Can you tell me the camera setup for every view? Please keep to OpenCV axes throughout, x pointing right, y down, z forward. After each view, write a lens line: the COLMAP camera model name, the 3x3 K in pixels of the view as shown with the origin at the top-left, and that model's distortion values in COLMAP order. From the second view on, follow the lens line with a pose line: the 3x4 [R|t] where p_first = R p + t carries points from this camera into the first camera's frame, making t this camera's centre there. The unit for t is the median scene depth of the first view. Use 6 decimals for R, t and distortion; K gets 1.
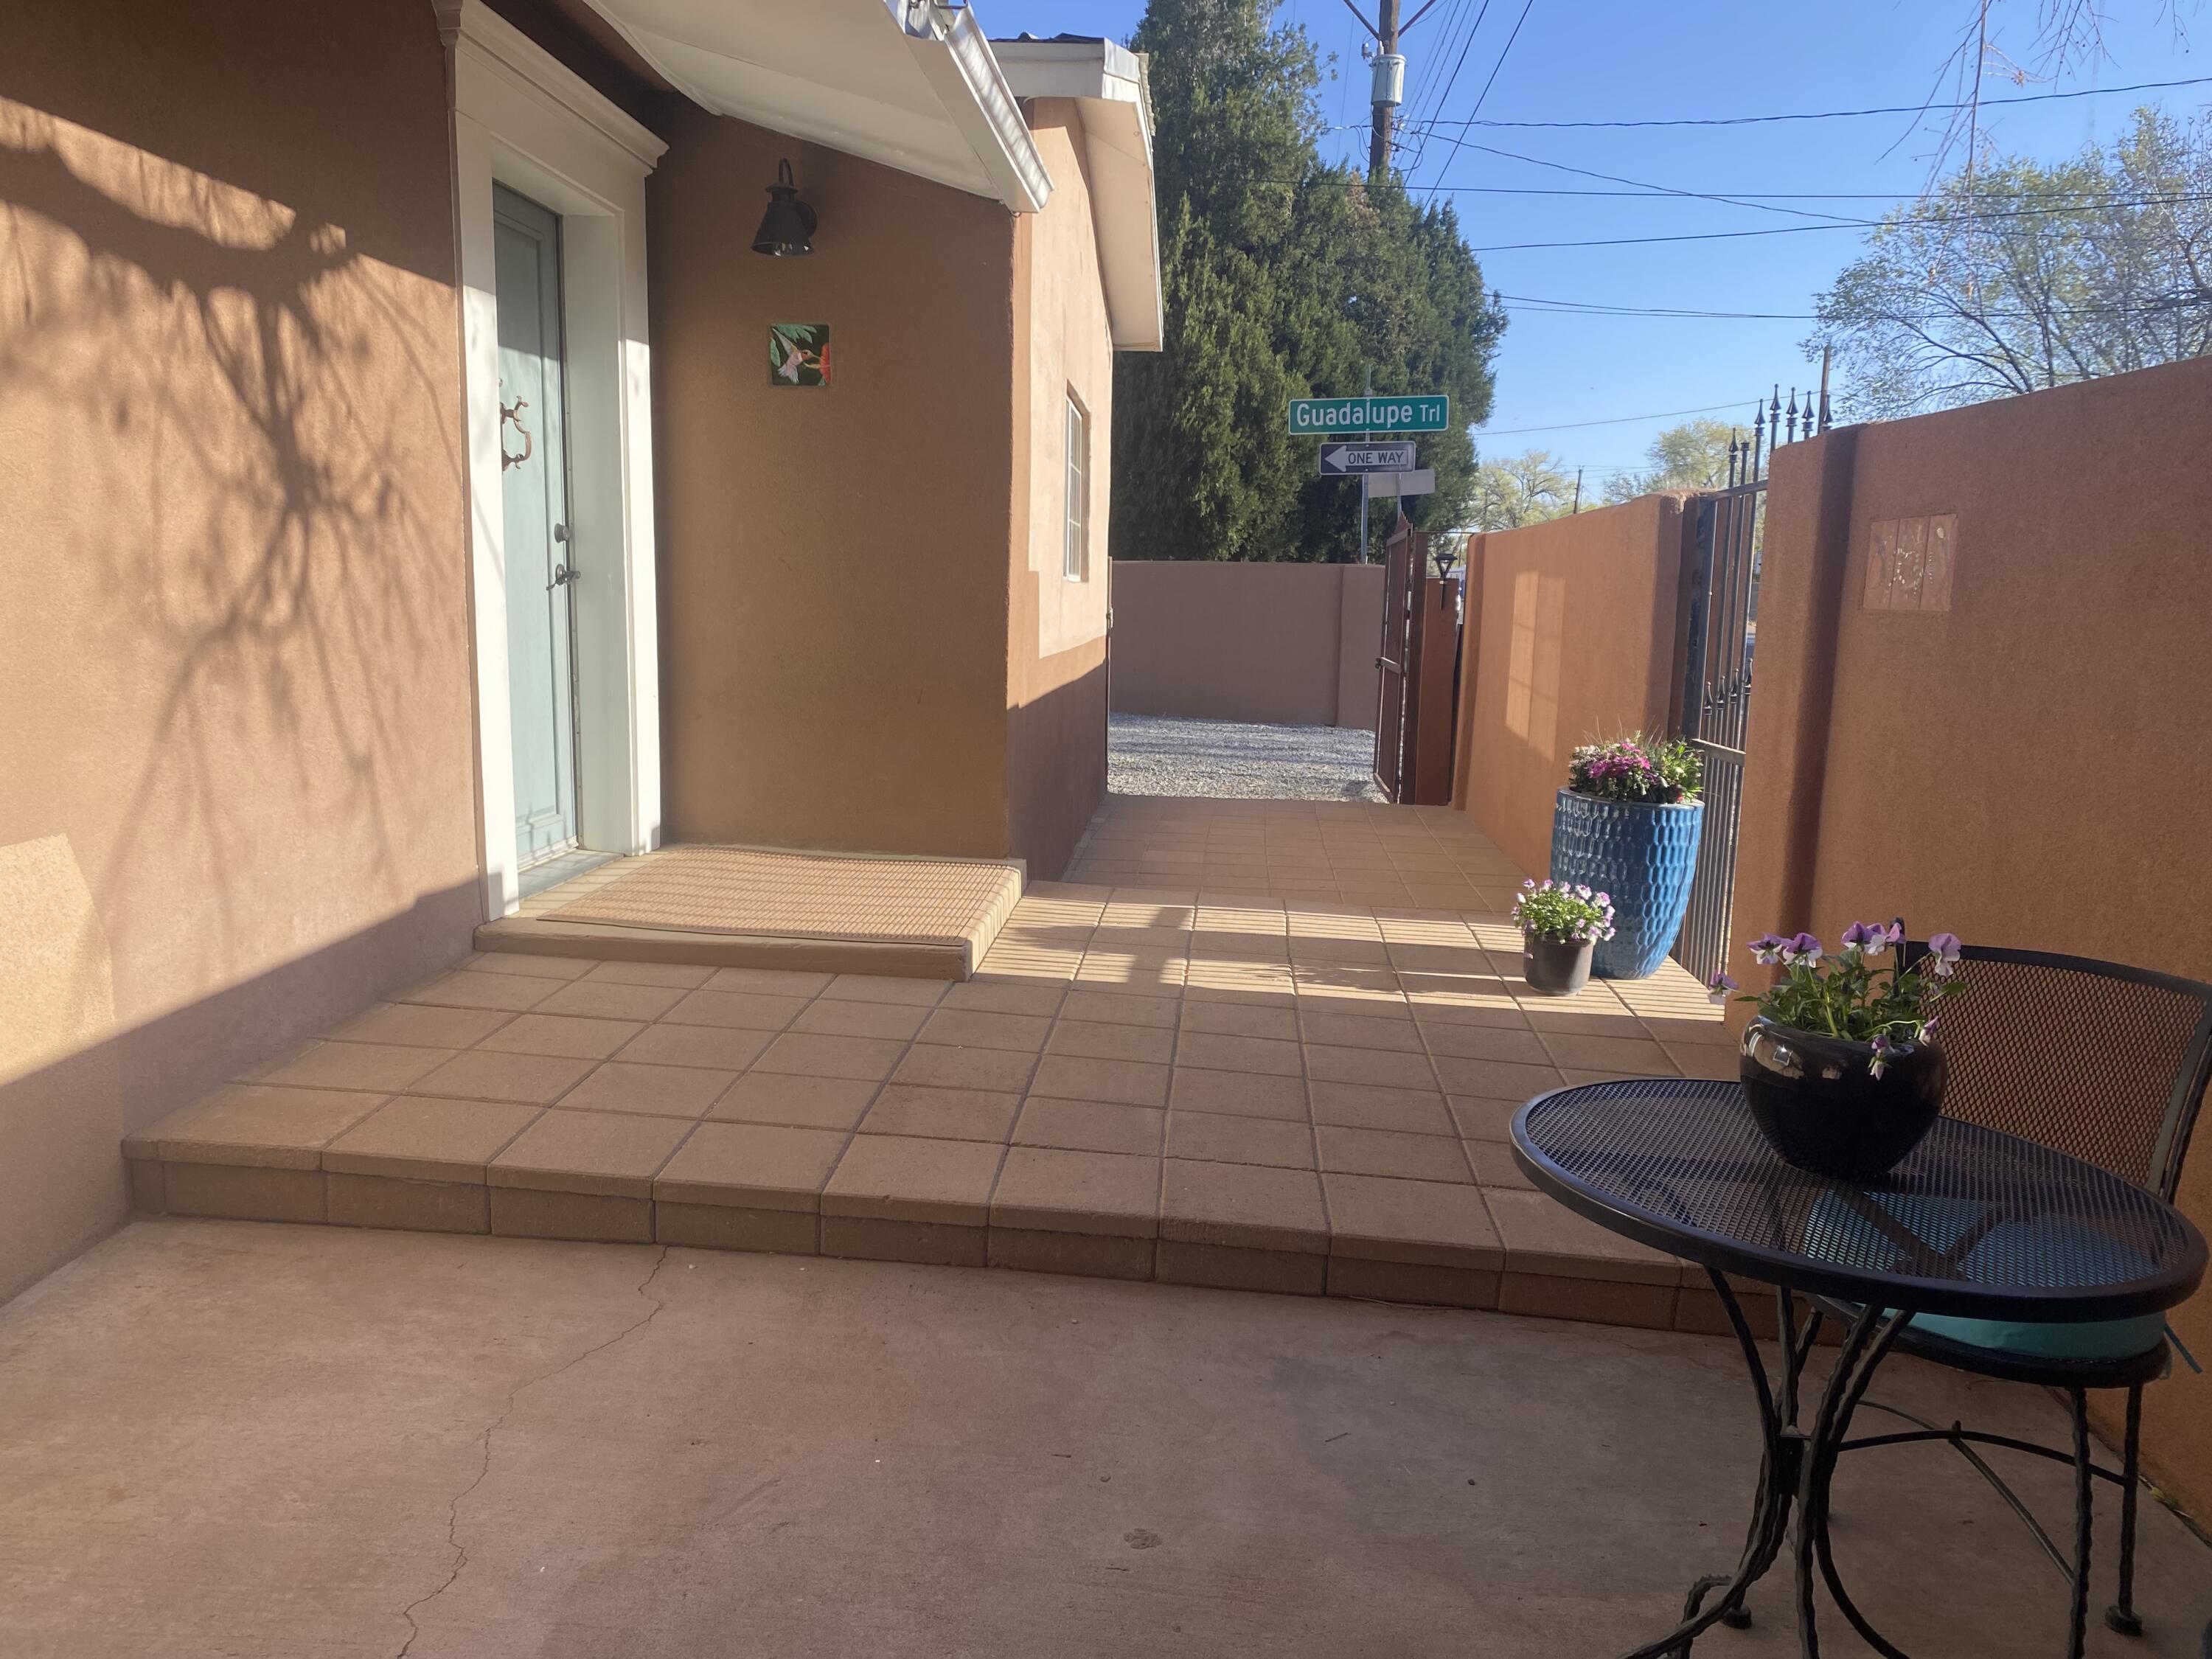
lens RADIAL K [[1689.4, 0, 1090.8], [0, 1689.4, 832.4], [0, 0, 1]] dist [0.005842, -0.015632]
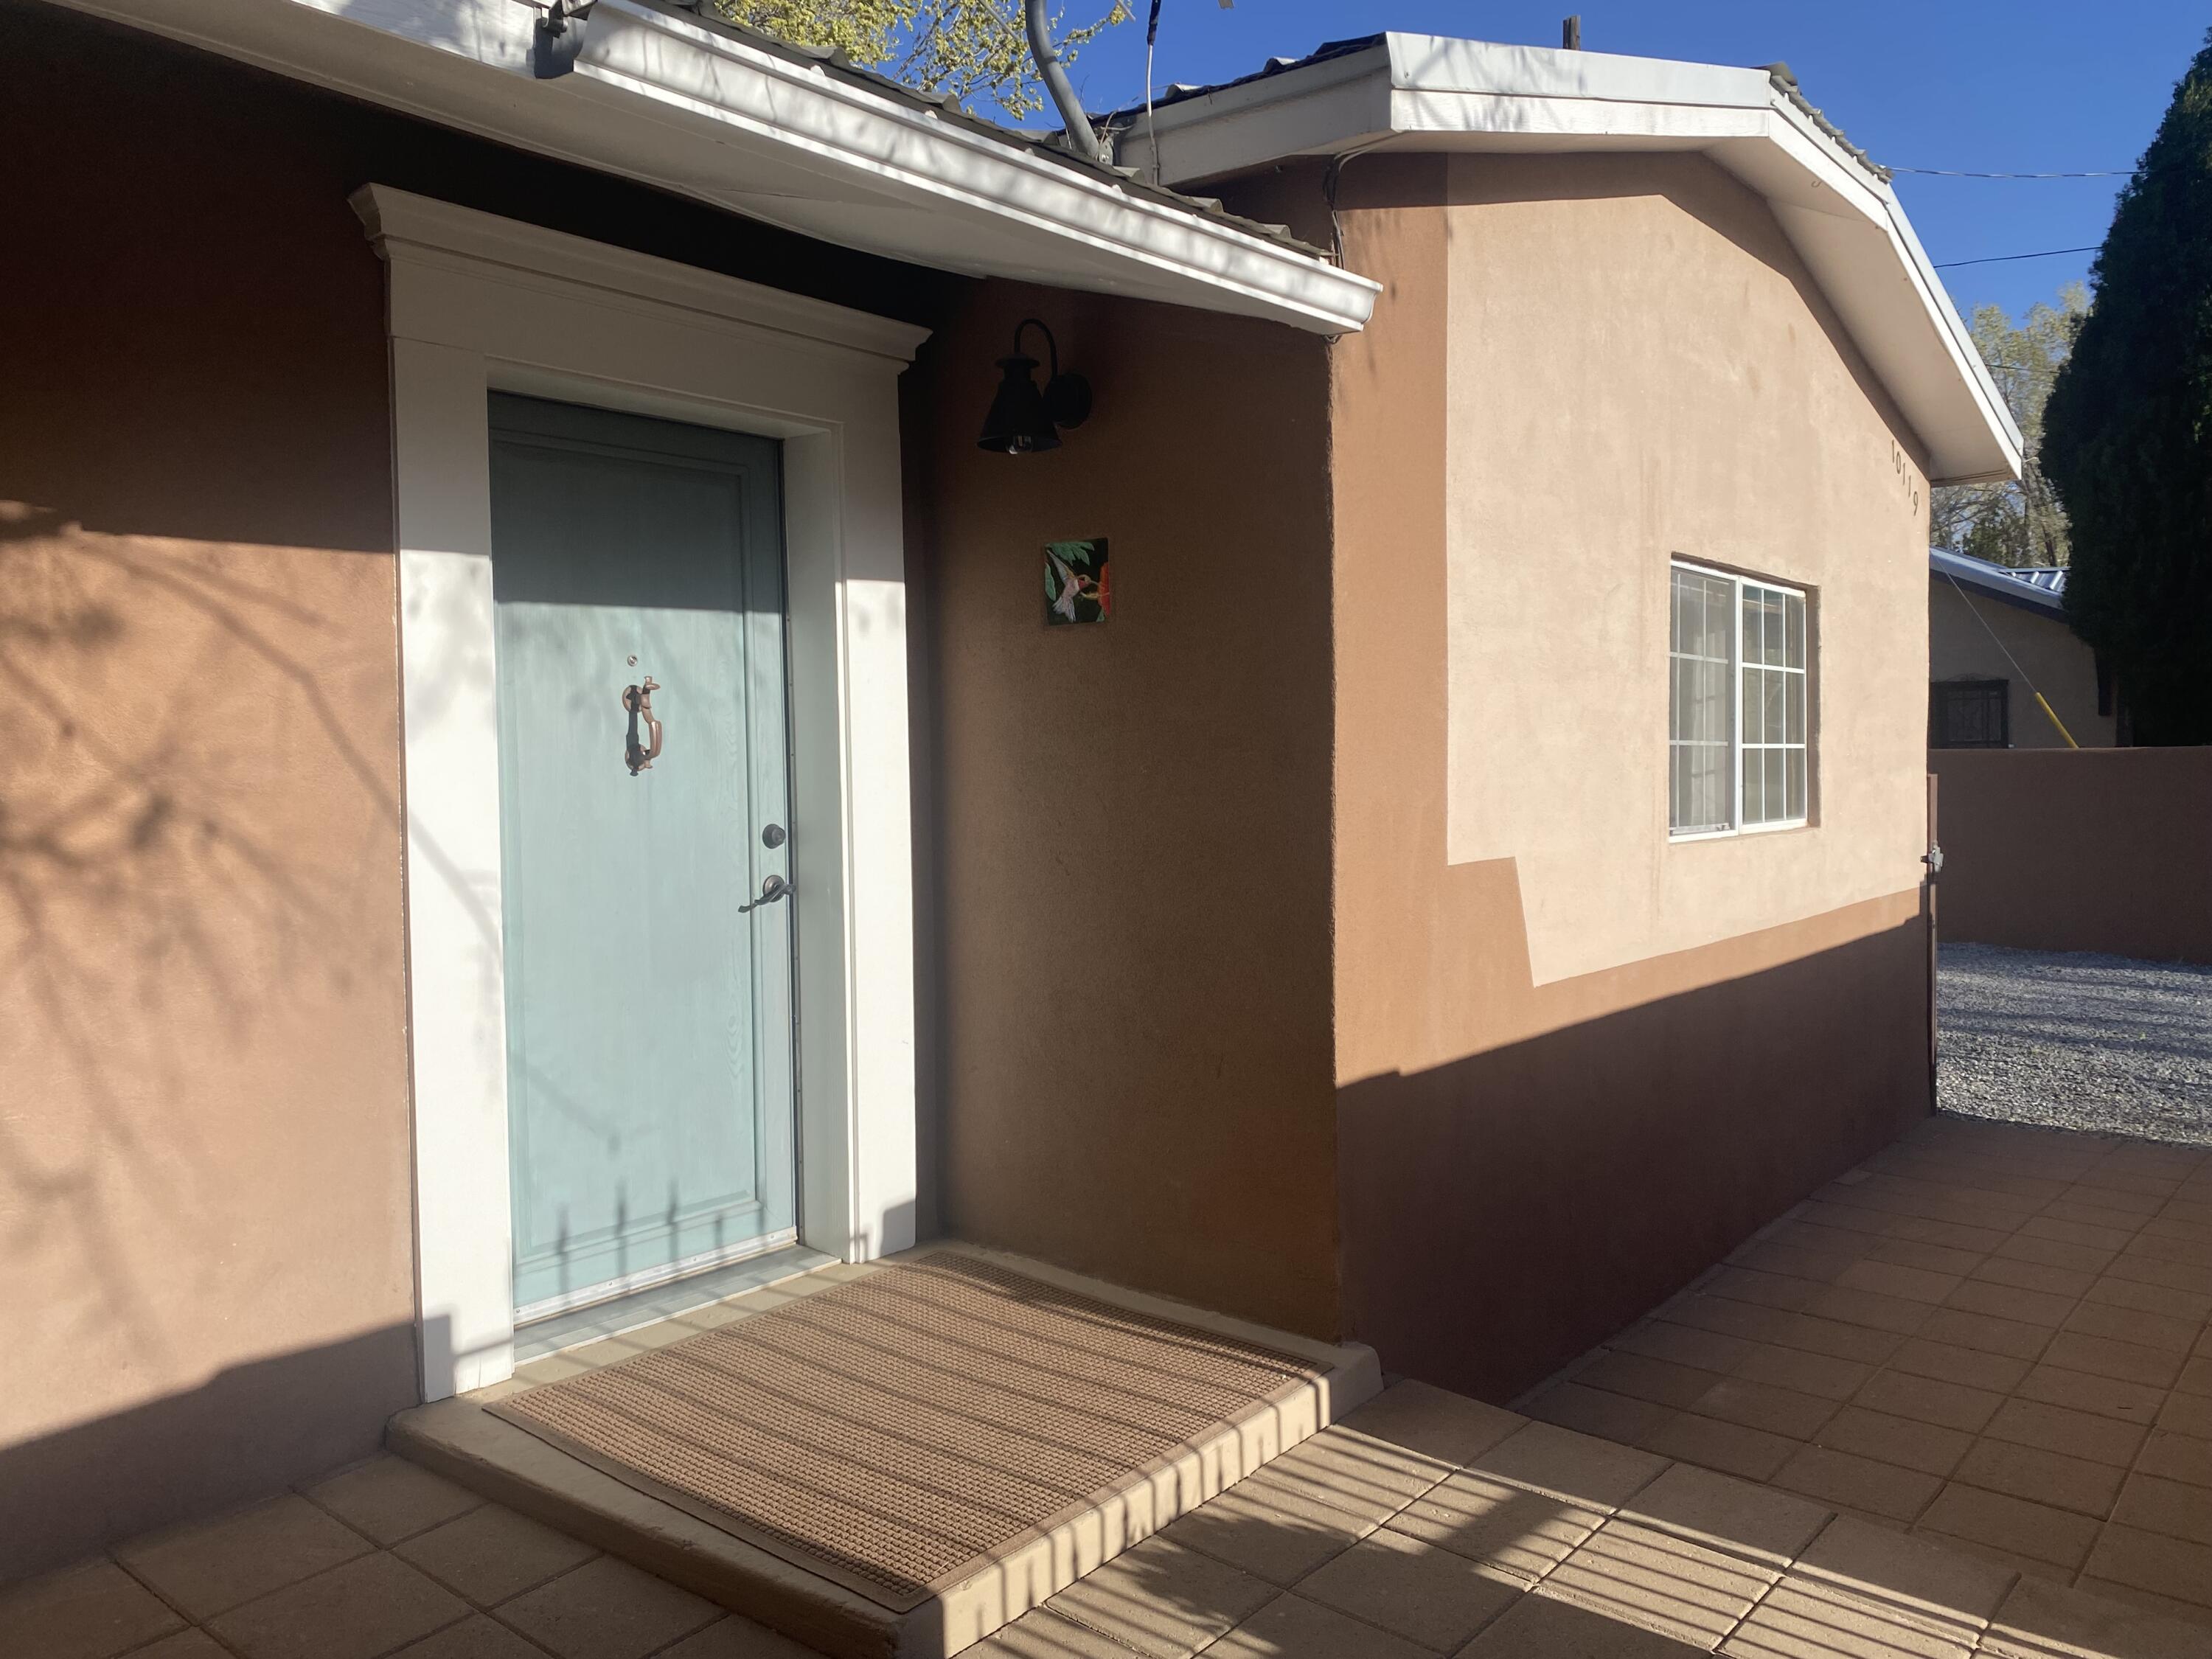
lens RADIAL K [[1689.4, 0, 1107.9], [0, 1689.4, 822.5], [0, 0, 1]] dist [0.005842, -0.015632]
pose [[0.820645, -0.012733, -0.571296, 0.270249], [-0.068986, 0.990232, -0.121165, -0.105162], [0.567259, 0.138845, 0.811751, 0.483301]]
